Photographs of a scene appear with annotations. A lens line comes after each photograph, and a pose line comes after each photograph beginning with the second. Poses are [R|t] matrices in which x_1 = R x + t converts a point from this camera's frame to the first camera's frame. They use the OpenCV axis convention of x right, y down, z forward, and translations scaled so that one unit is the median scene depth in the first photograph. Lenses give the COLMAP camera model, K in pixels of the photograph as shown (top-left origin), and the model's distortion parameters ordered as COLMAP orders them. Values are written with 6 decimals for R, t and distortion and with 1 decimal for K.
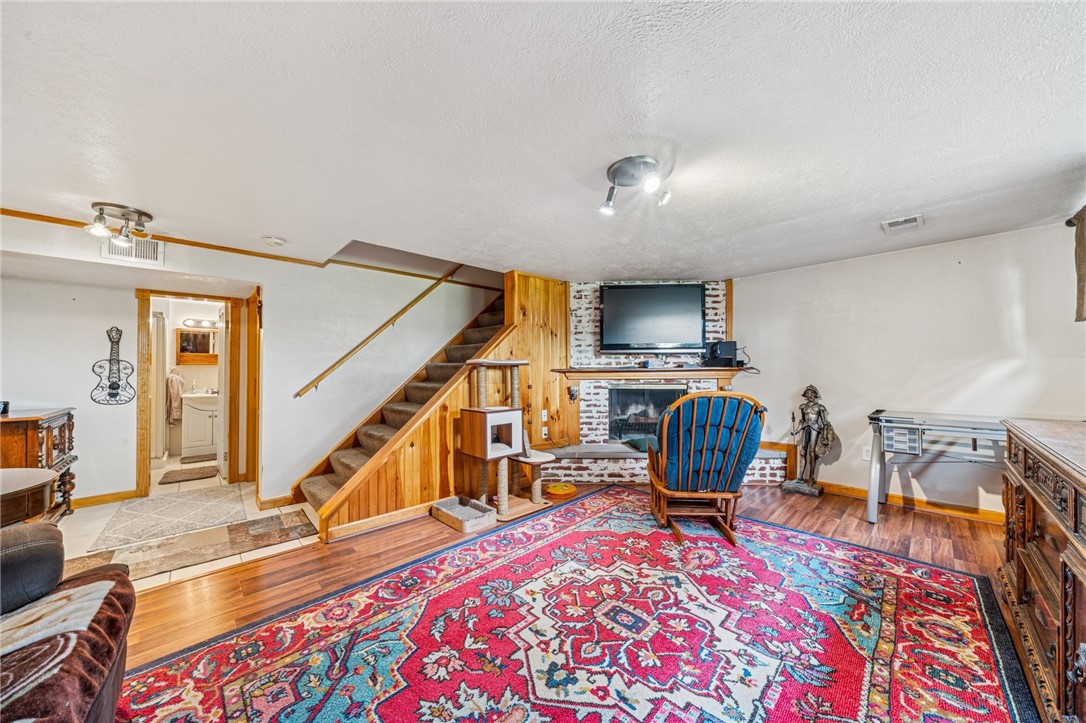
lens RADIAL K [[368.6, 0, 546.0], [0, 368.6, 372.5], [0, 0, 1]] dist [-0.006316, 0.000170]
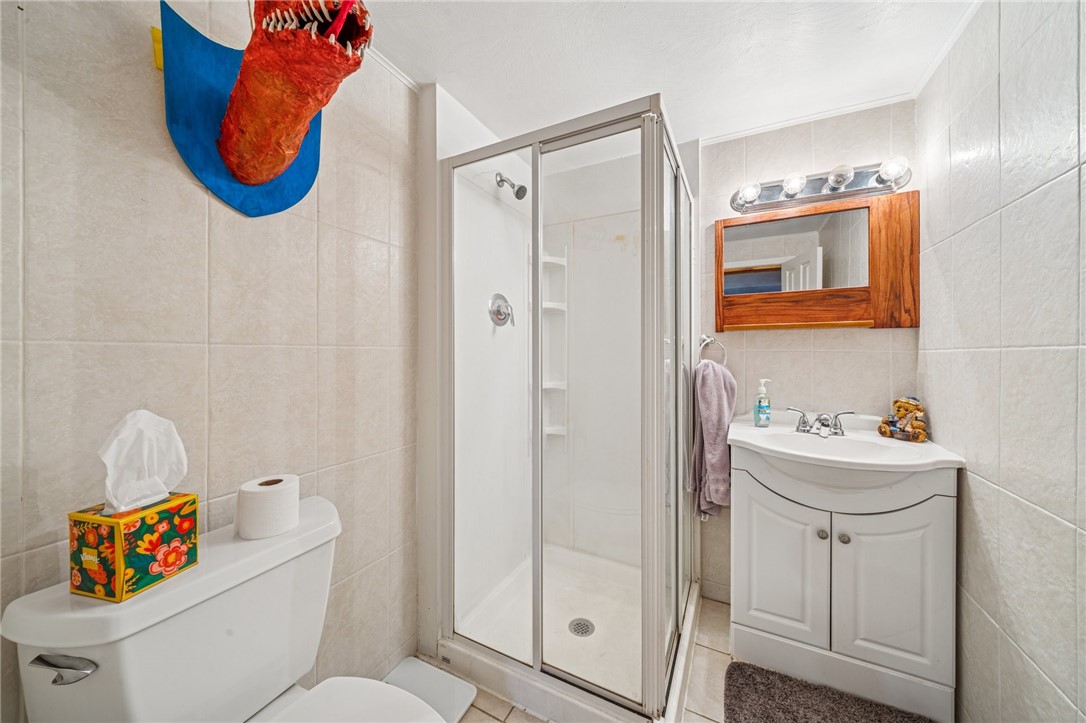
lens RADIAL K [[374.6, 0, 542.8], [0, 374.6, 364.7], [0, 0, 1]] dist [-0.002071, 0.000081]
pose [[0.314693, -0.000481, -0.949194, -0.595295], [0.004268, 0.999990, 0.000908, 0.006629], [0.949184, -0.004337, 0.314692, 0.601202]]
